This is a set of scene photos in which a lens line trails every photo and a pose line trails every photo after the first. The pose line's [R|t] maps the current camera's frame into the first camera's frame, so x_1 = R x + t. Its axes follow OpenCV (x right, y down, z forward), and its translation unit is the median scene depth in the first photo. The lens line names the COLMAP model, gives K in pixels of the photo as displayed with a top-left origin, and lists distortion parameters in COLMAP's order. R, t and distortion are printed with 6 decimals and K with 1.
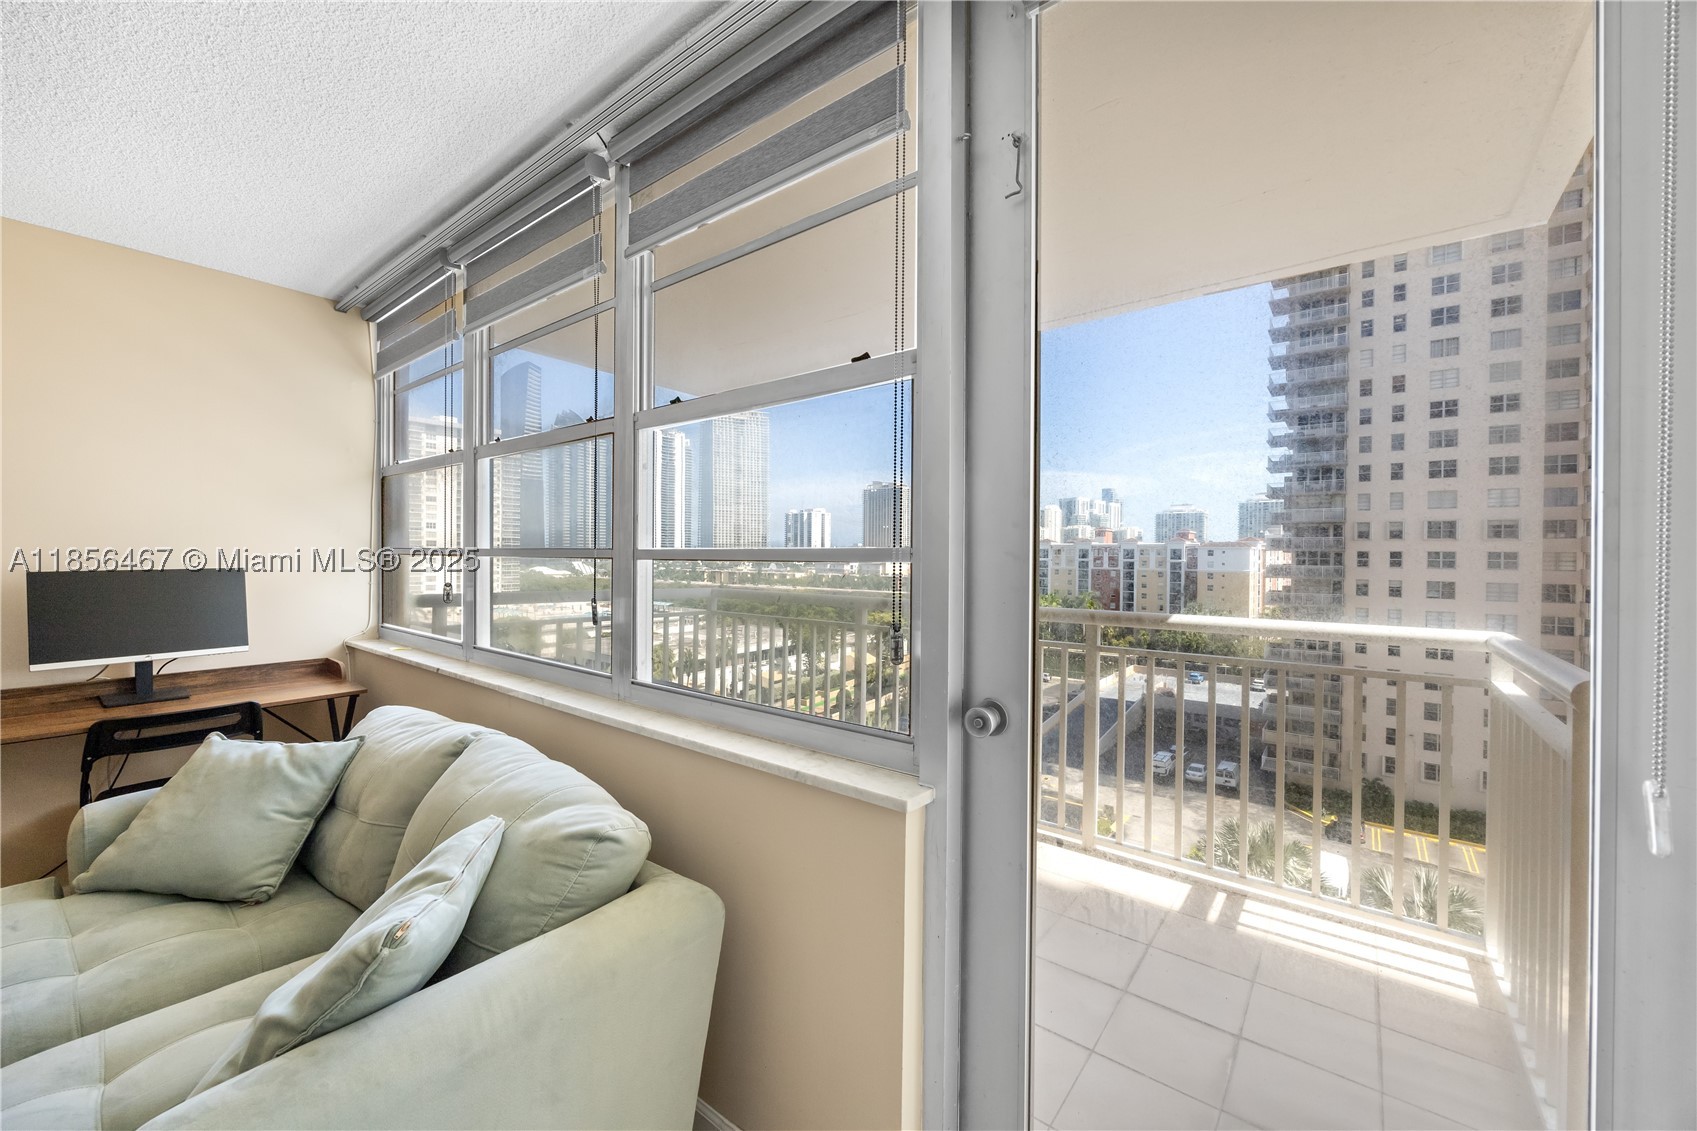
lens RADIAL K [[652.6, 0, 828.6], [0, 652.6, 560.2], [0, 0, 1]] dist [0.001516, 0.000169]
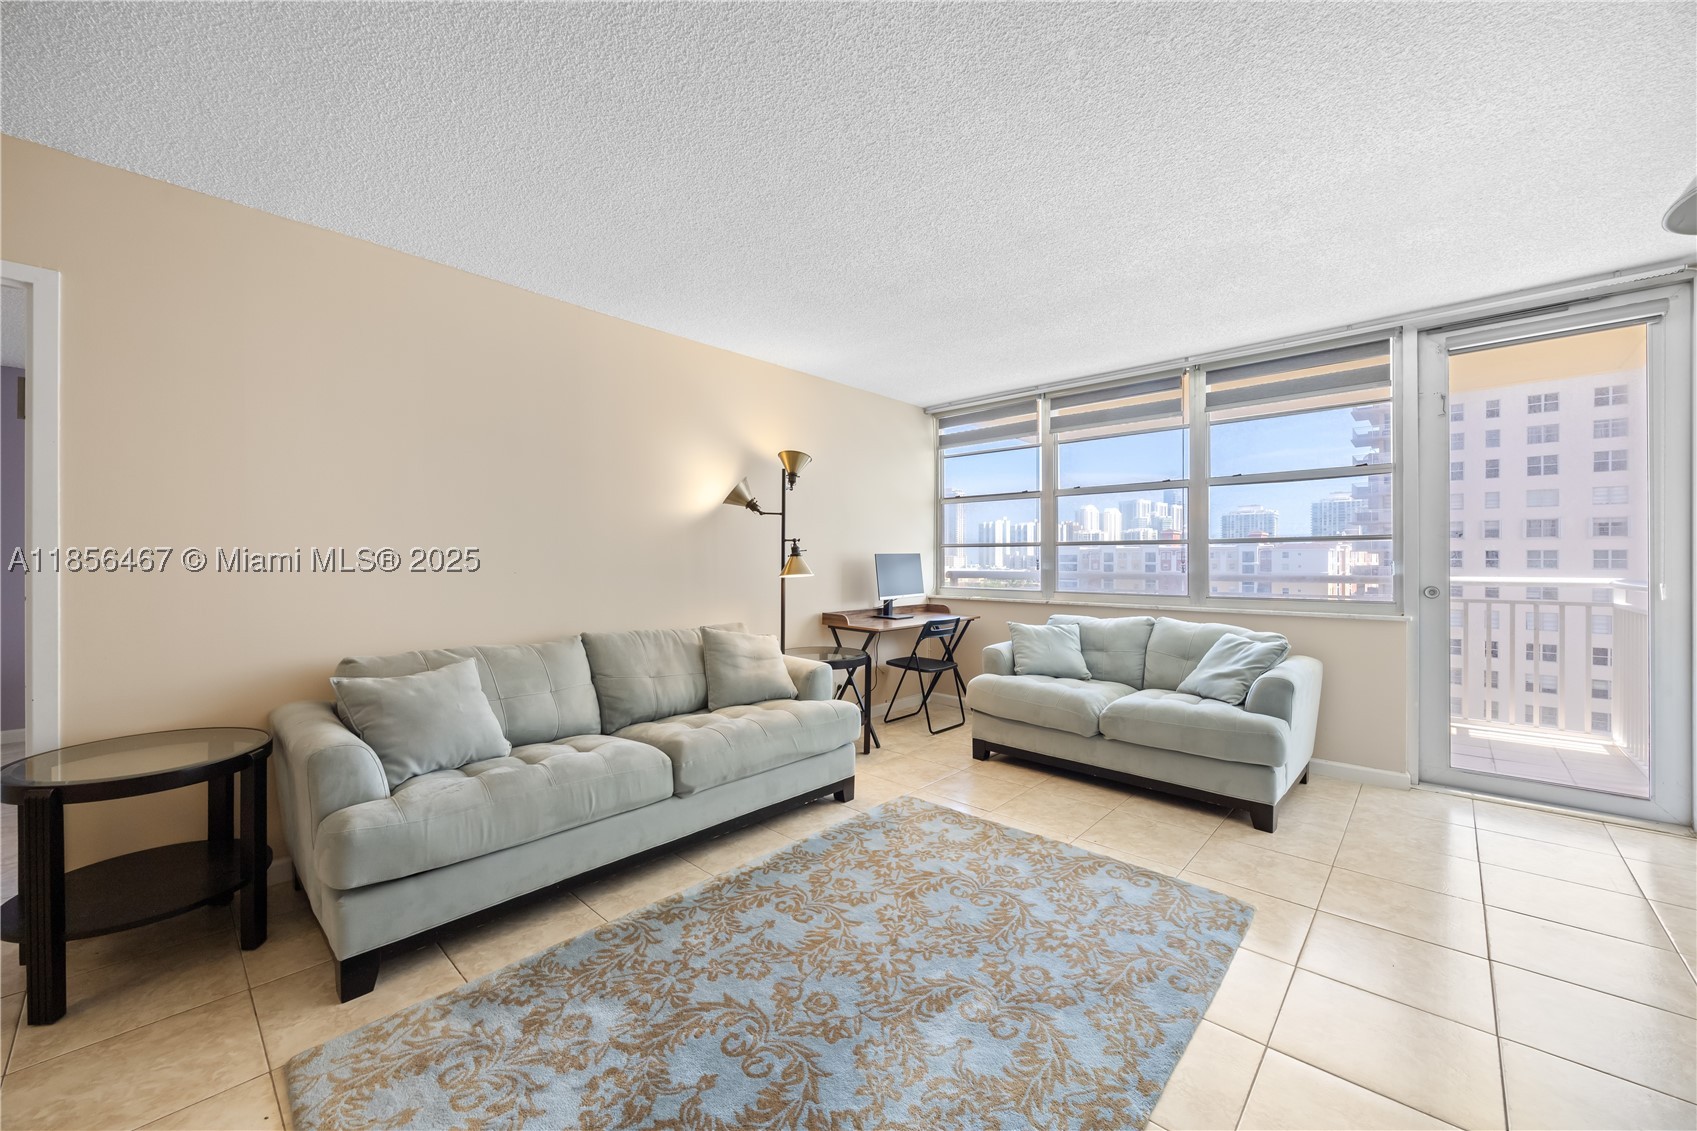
lens RADIAL K [[646.8, 0, 846.6], [0, 646.8, 566.9], [0, 0, 1]] dist [-0.000290, 0.000329]
pose [[0.997746, -0.008840, -0.066514, -1.043435], [0.008885, 0.999960, 0.000388, 0.051465], [0.066508, -0.000978, 0.997785, -0.987110]]
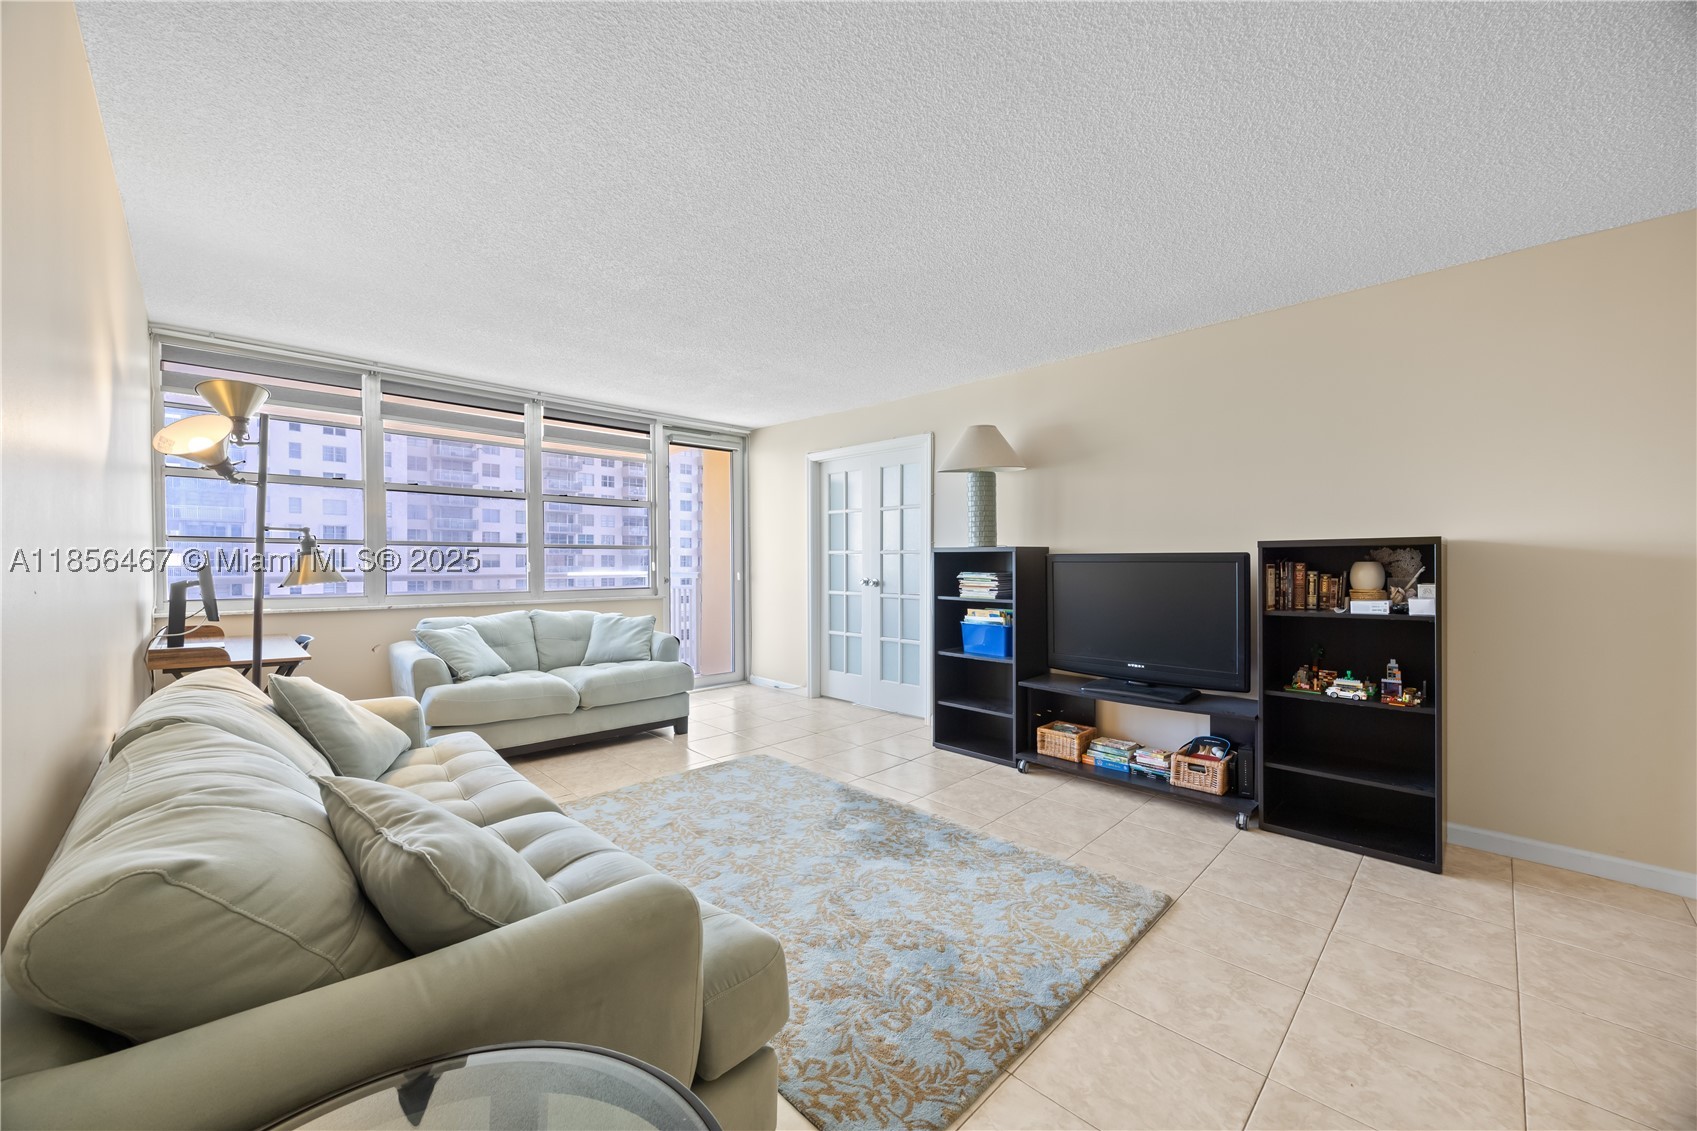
lens RADIAL K [[640.8, 0, 832.5], [0, 640.8, 560.5], [0, 0, 1]] dist [-0.001465, -0.000092]
pose [[0.123719, -0.003405, 0.992312, -2.128762], [0.005603, 0.999981, 0.002732, 0.038439], [-0.992302, 0.005222, 0.123735, -0.423675]]
